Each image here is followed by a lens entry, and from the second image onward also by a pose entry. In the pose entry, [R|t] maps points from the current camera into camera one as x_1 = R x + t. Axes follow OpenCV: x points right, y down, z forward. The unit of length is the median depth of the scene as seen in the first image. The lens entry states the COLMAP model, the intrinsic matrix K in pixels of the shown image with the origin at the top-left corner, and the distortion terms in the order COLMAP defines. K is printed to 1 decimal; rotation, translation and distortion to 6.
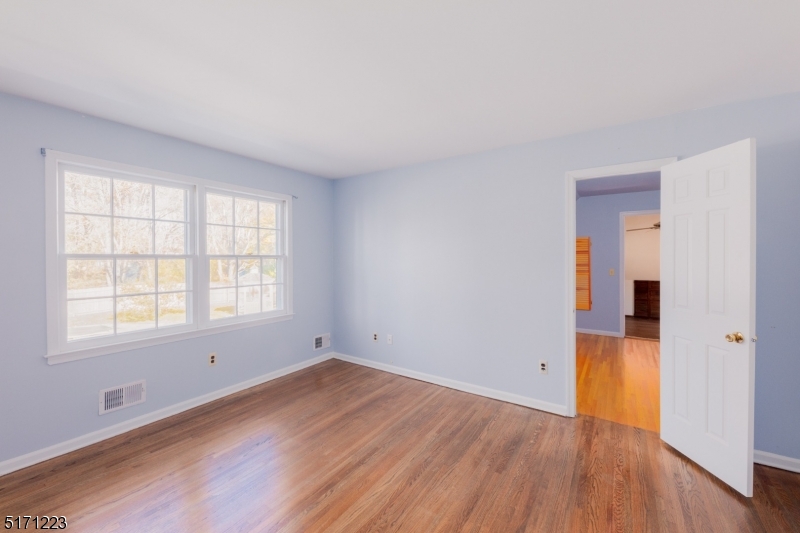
lens RADIAL K [[328.5, 0, 400.0], [0, 328.5, 255.4], [0, 0, 1]] dist [0.017658, -0.000024]
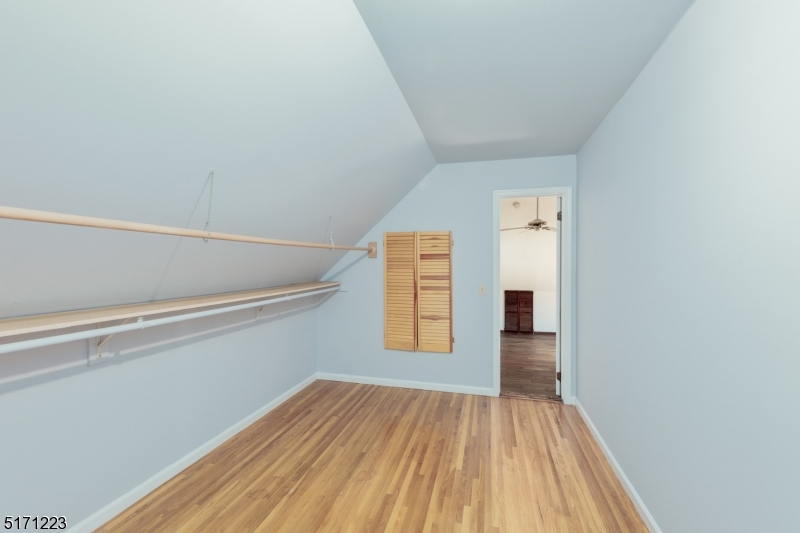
lens RADIAL K [[336.5, 0, 392.5], [0, 336.5, 266.6], [0, 0, 1]] dist [-0.000289, -0.000004]
pose [[0.953448, -0.006242, 0.301493, 0.288004], [0.002820, 0.999927, 0.011782, 0.001676], [-0.301545, -0.010383, 0.953395, 0.448133]]
